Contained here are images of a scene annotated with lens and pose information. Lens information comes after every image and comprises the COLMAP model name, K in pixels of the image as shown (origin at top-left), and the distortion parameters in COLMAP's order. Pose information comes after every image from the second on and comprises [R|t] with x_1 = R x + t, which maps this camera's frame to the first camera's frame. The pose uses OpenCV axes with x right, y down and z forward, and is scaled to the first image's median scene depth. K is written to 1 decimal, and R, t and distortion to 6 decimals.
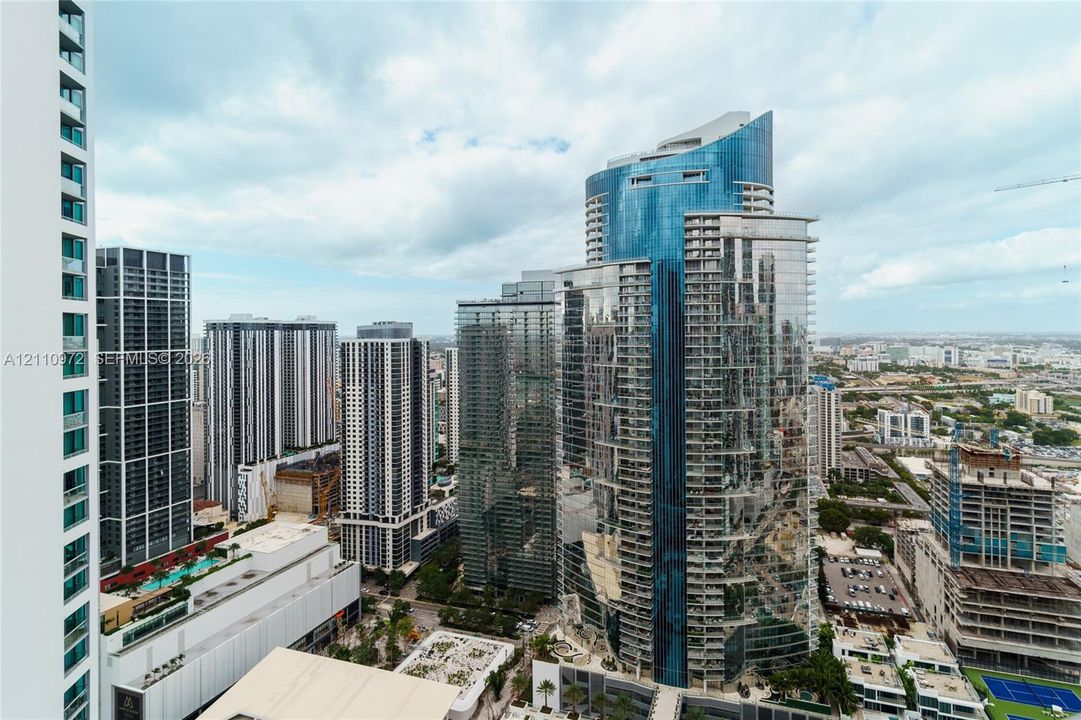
lens RADIAL K [[511.5, 0, 551.0], [0, 511.5, 330.9], [0, 0, 1]] dist [0.010131, -0.001675]
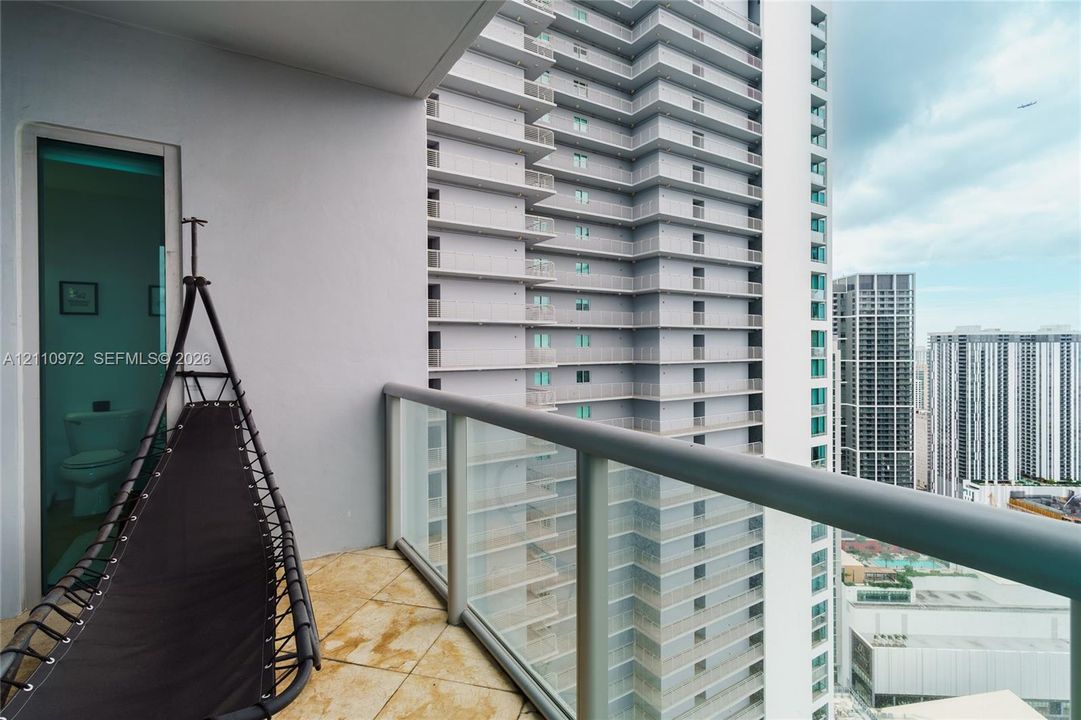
lens RADIAL K [[511.5, 0, 543.1], [0, 511.5, 350.9], [0, 0, 1]] dist [0.010131, -0.001675]
pose [[0.261979, 0.013100, -0.964985, 0.138431], [0.000773, 0.999905, 0.013784, 0.000717], [0.965073, -0.004357, 0.261944, -0.035459]]
